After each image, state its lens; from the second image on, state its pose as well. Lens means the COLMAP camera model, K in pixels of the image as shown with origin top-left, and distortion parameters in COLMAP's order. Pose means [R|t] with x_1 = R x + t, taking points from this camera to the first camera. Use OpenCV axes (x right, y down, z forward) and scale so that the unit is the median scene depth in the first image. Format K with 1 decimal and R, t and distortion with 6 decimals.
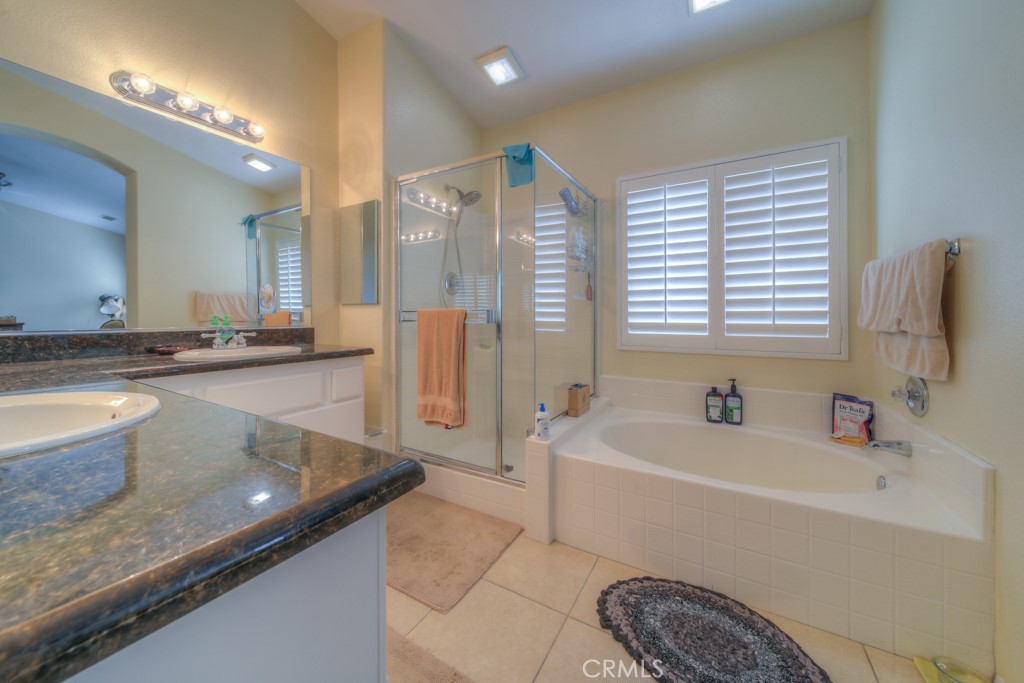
lens RADIAL K [[377.0, 0, 511.4], [0, 377.0, 317.1], [0, 0, 1]] dist [0.001640, 0.000267]
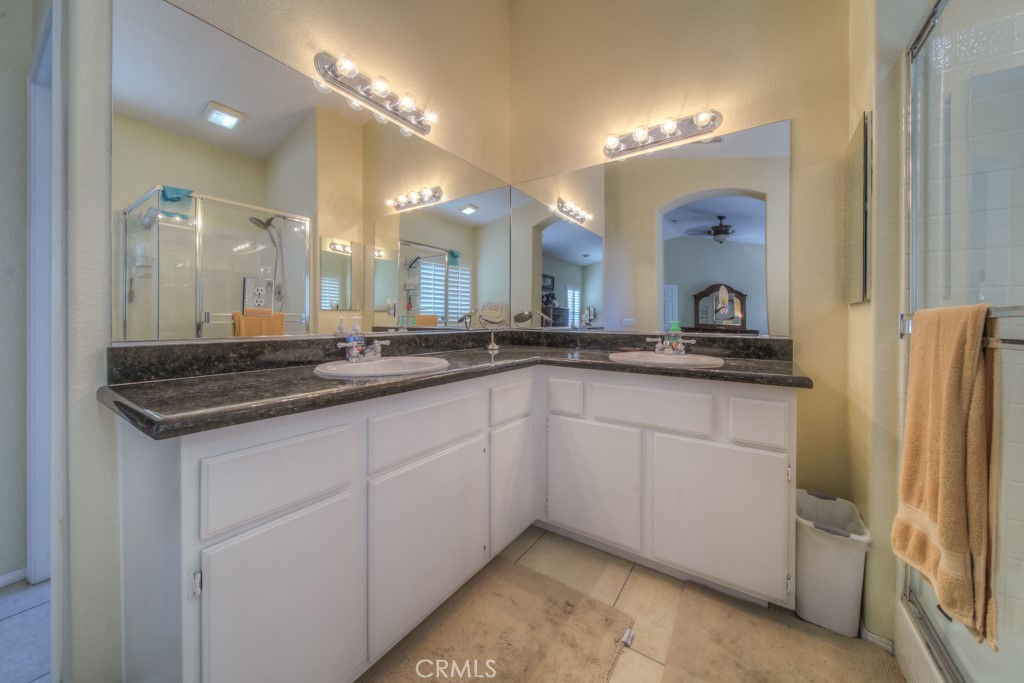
lens RADIAL K [[361.1, 0, 509.4], [0, 361.1, 323.5], [0, 0, 1]] dist [-0.006629, 0.000097]
pose [[-0.064777, 0.007709, -0.997870, 0.240162], [-0.015477, 0.999842, 0.008729, -0.000632], [0.997780, 0.016009, -0.064648, 0.617568]]
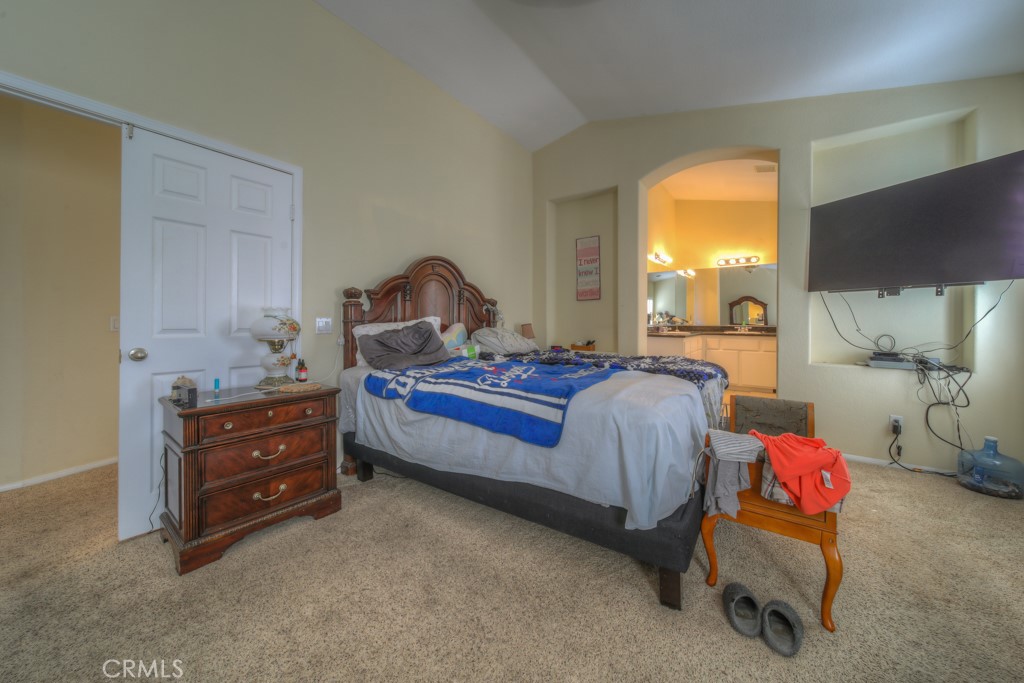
lens RADIAL K [[361.1, 0, 509.4], [0, 361.1, 323.5], [0, 0, 1]] dist [-0.006629, 0.000097]
pose [[-0.104905, 0.003645, -0.994476, 2.477246], [-0.016982, 0.999841, 0.005456, 0.030140], [0.994337, 0.017461, -0.104826, -0.652332]]
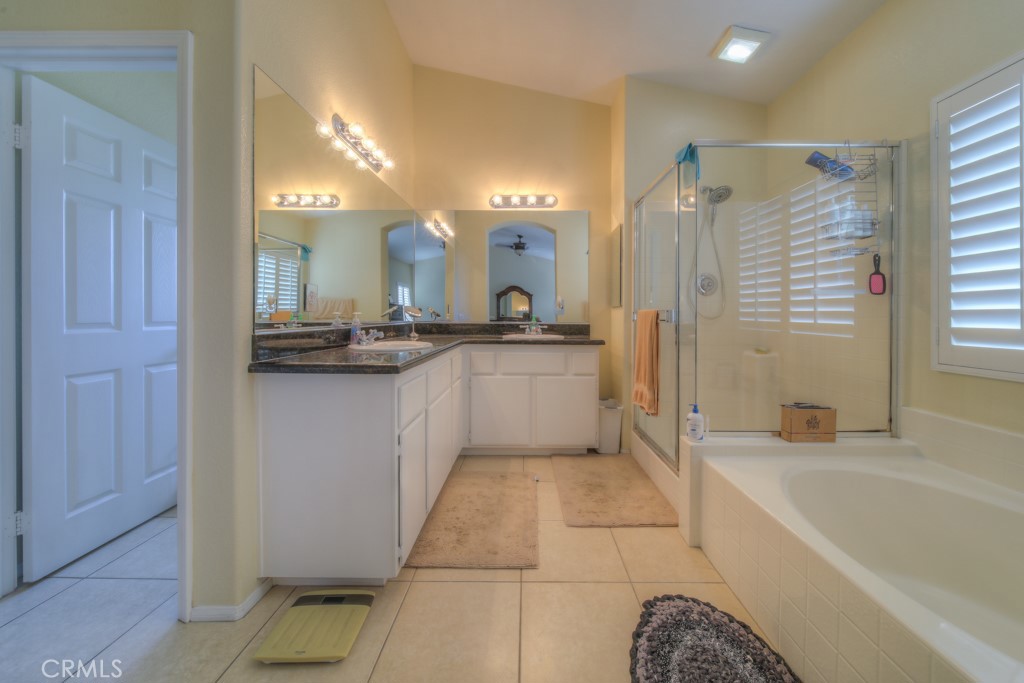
lens RADIAL K [[361.1, 0, 509.4], [0, 361.1, 323.5], [0, 0, 1]] dist [-0.006629, 0.000097]
pose [[0.473493, 0.019531, -0.880581, 0.634259], [-0.009765, 0.999809, 0.016924, 0.005758], [0.880744, 0.000586, 0.473593, 0.123093]]
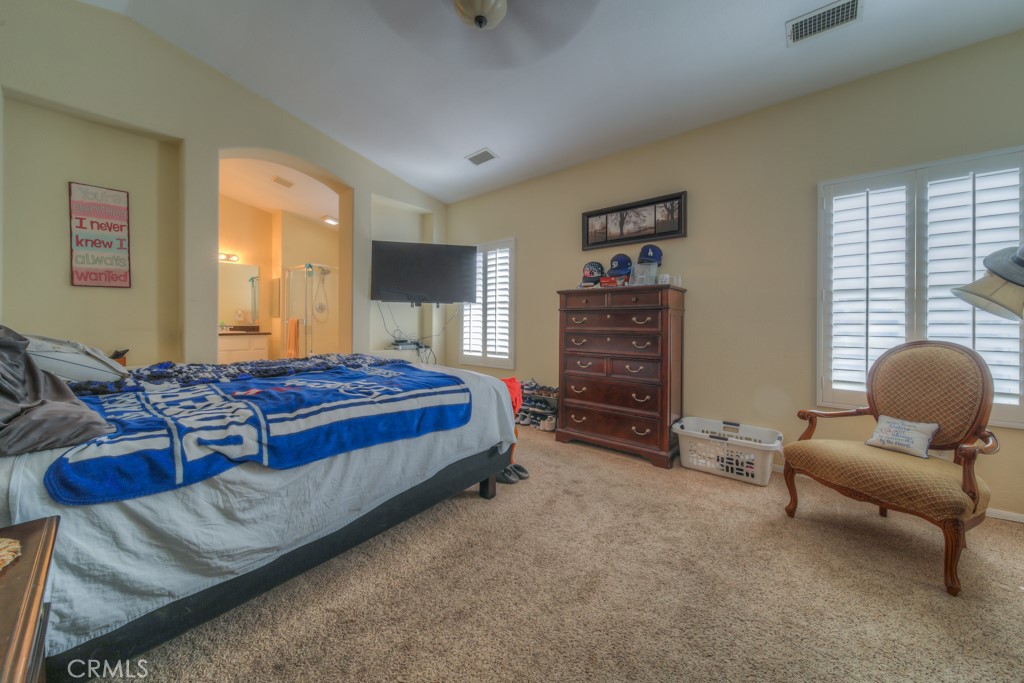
lens RADIAL K [[361.1, 0, 509.4], [0, 361.1, 323.5], [0, 0, 1]] dist [-0.006629, 0.000097]
pose [[0.984654, 0.002331, -0.174500, 2.033946], [-0.004225, 0.999936, -0.010481, 0.039623], [0.174464, 0.011058, 0.984601, -1.467033]]
